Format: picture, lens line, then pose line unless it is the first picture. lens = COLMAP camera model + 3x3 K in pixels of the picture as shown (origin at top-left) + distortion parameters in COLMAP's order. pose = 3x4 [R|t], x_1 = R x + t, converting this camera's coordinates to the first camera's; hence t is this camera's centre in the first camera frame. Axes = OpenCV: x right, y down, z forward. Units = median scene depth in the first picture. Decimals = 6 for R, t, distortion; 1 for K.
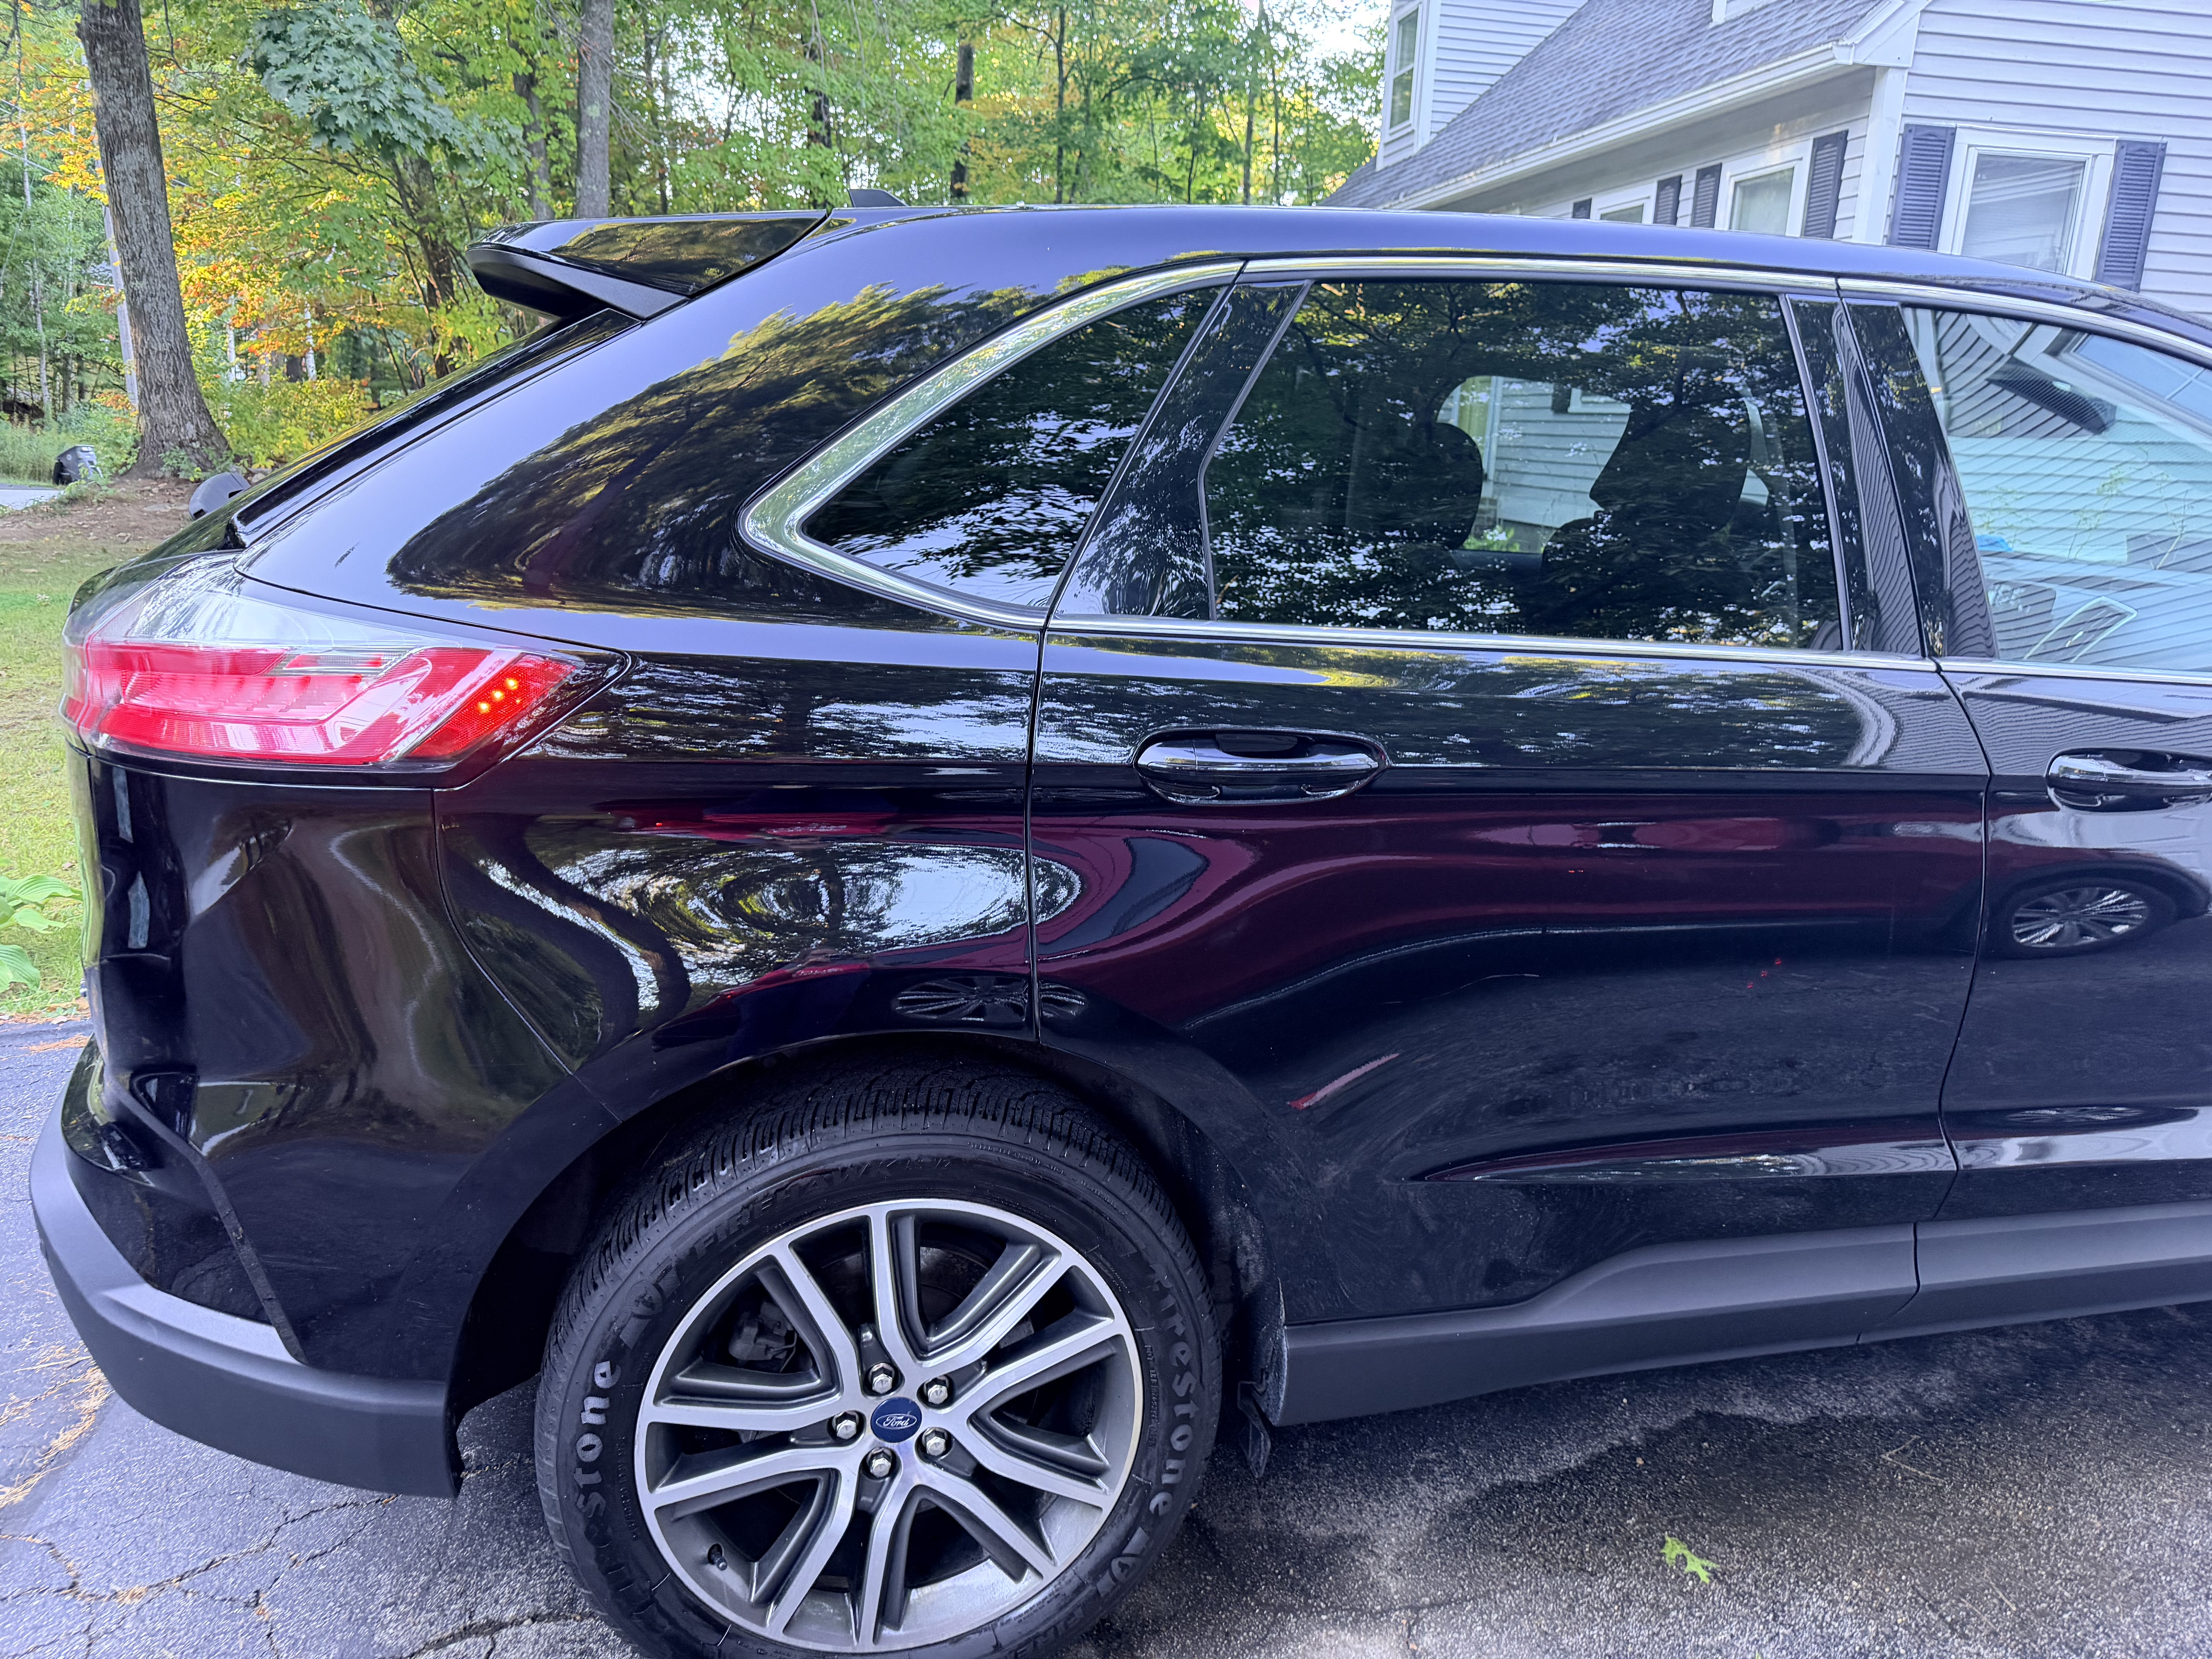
lens RADIAL K [[1576.9, 0, 1106.0], [0, 1576.9, 829.5], [0, 0, 1]] dist [-0.005840, -0.001342]
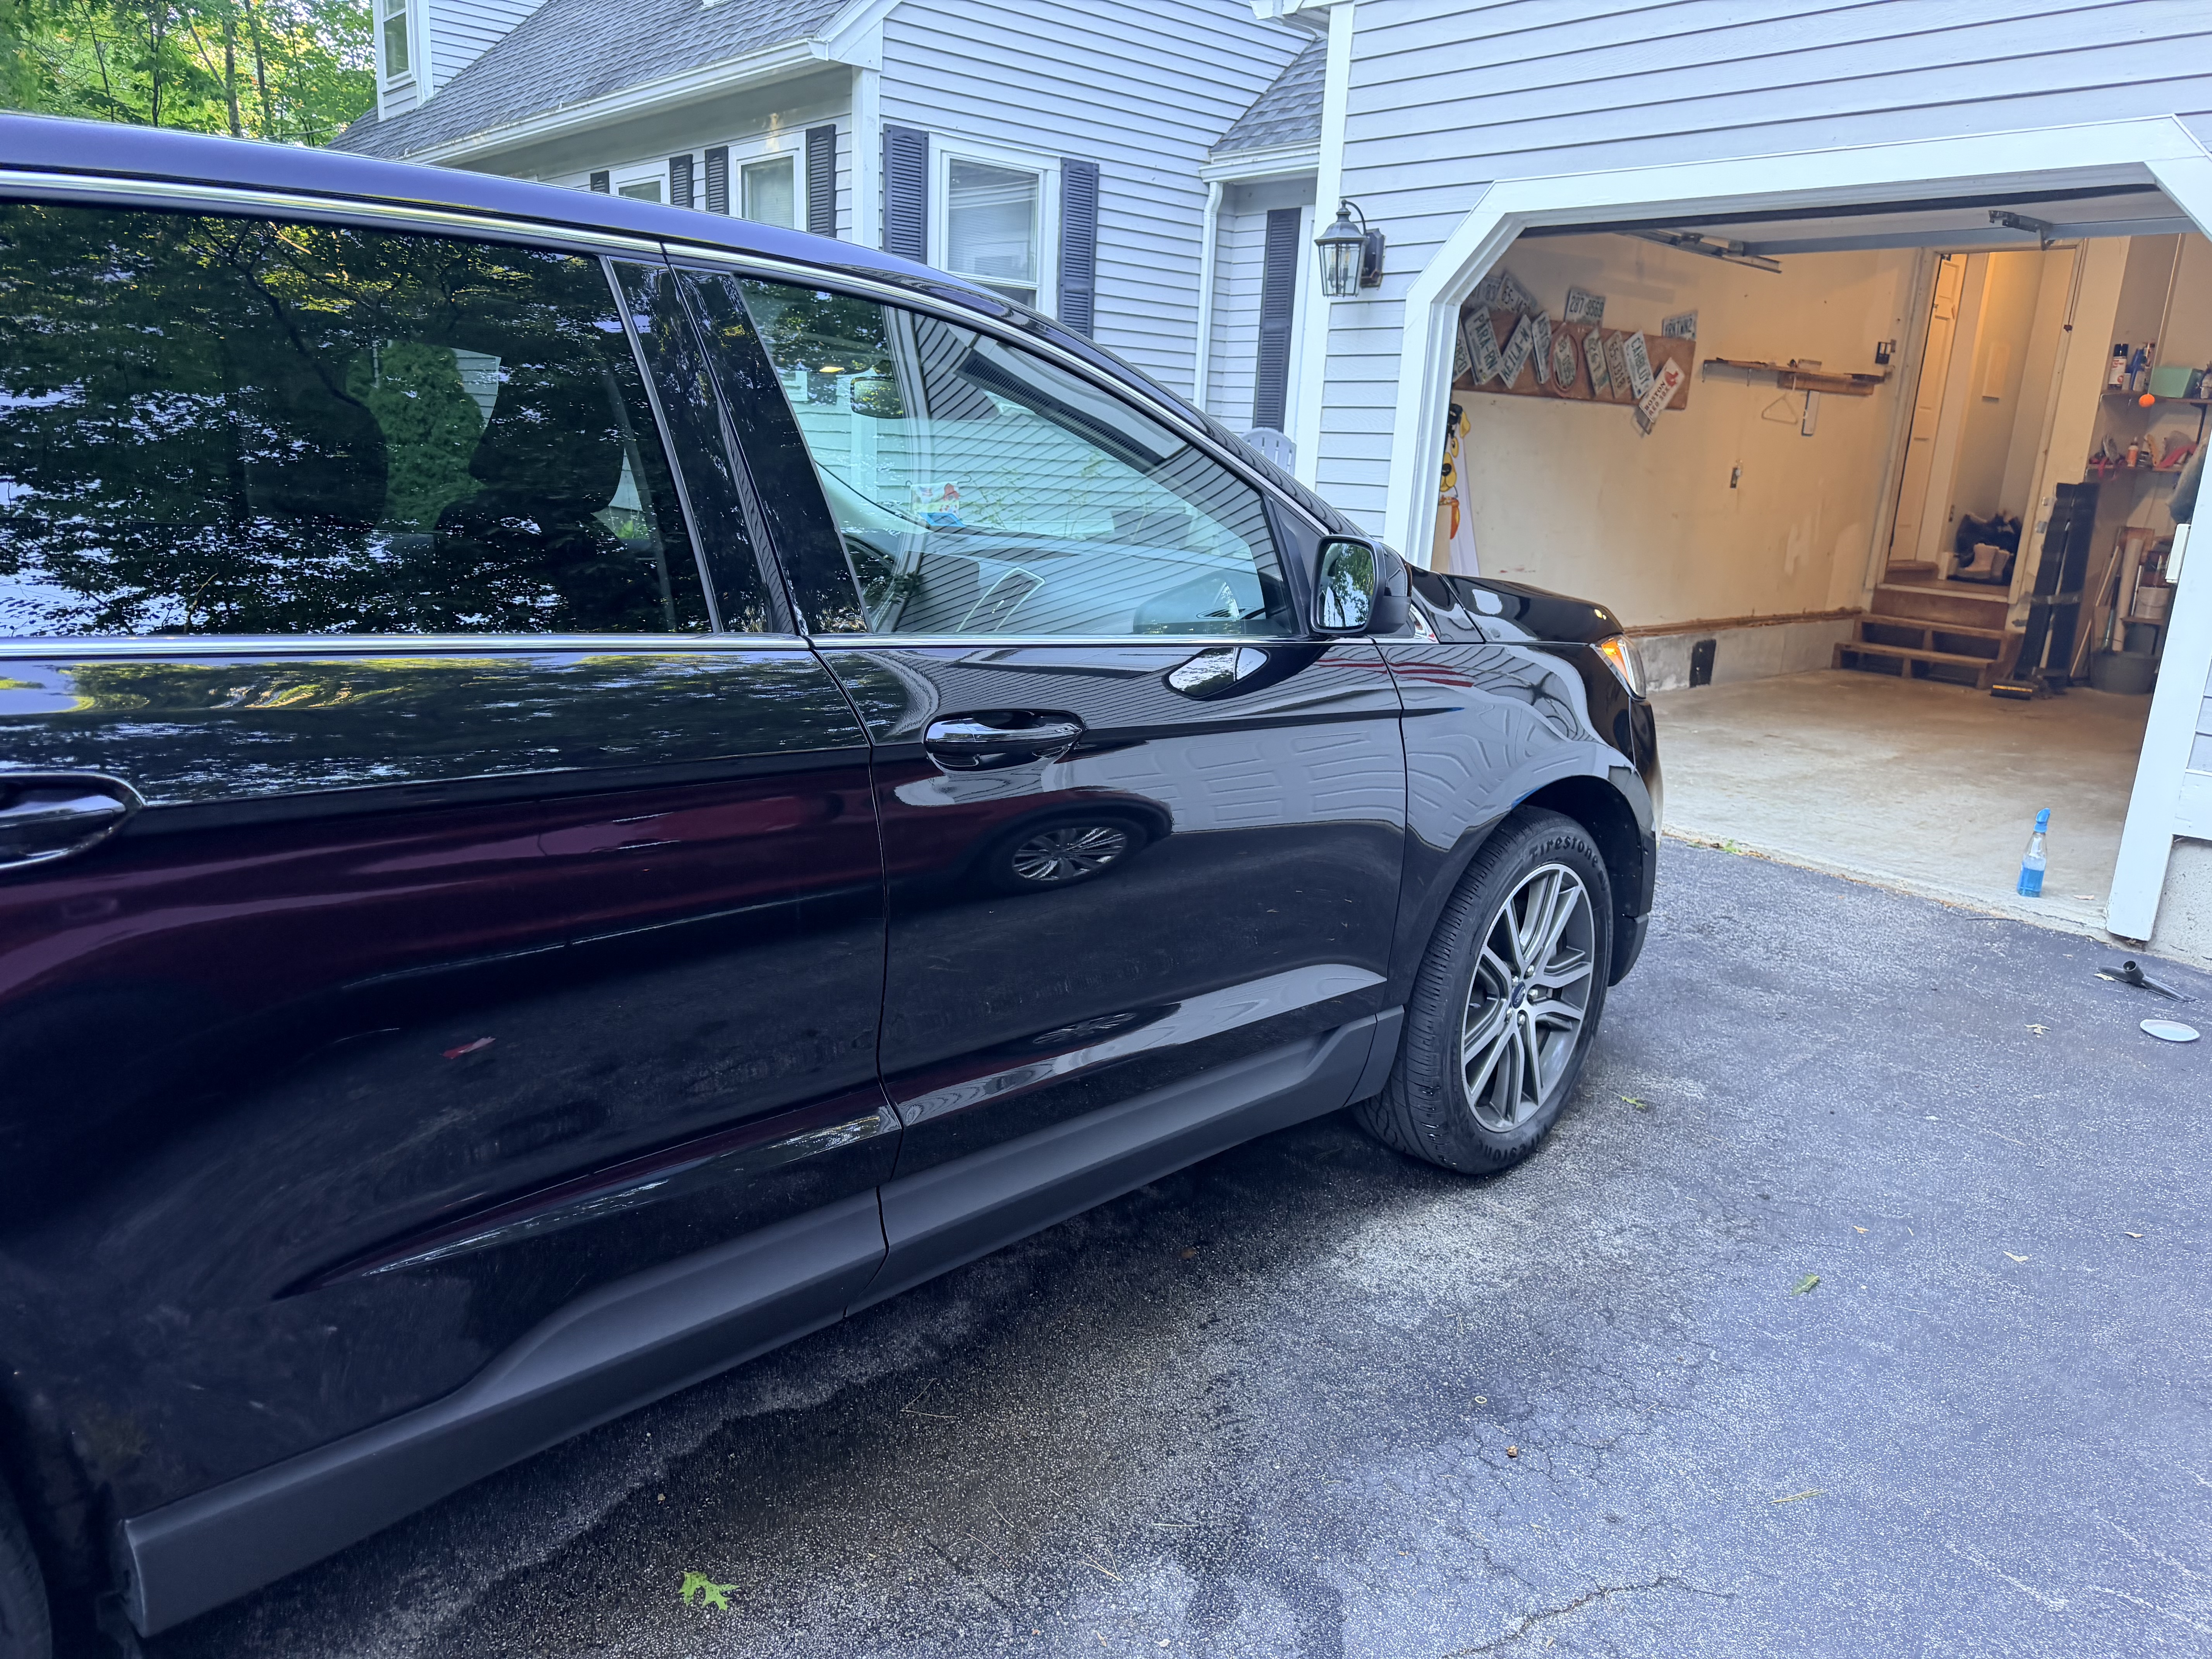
lens RADIAL K [[1562.9, 0, 1106.0], [0, 1562.9, 829.5], [0, 0, 1]] dist [0.048949, -0.039737]
pose [[0.858515, -0.122639, 0.497907, 0.104803], [0.117843, 0.992178, 0.041191, -0.003162], [-0.499064, 0.023312, 0.866252, 0.025811]]
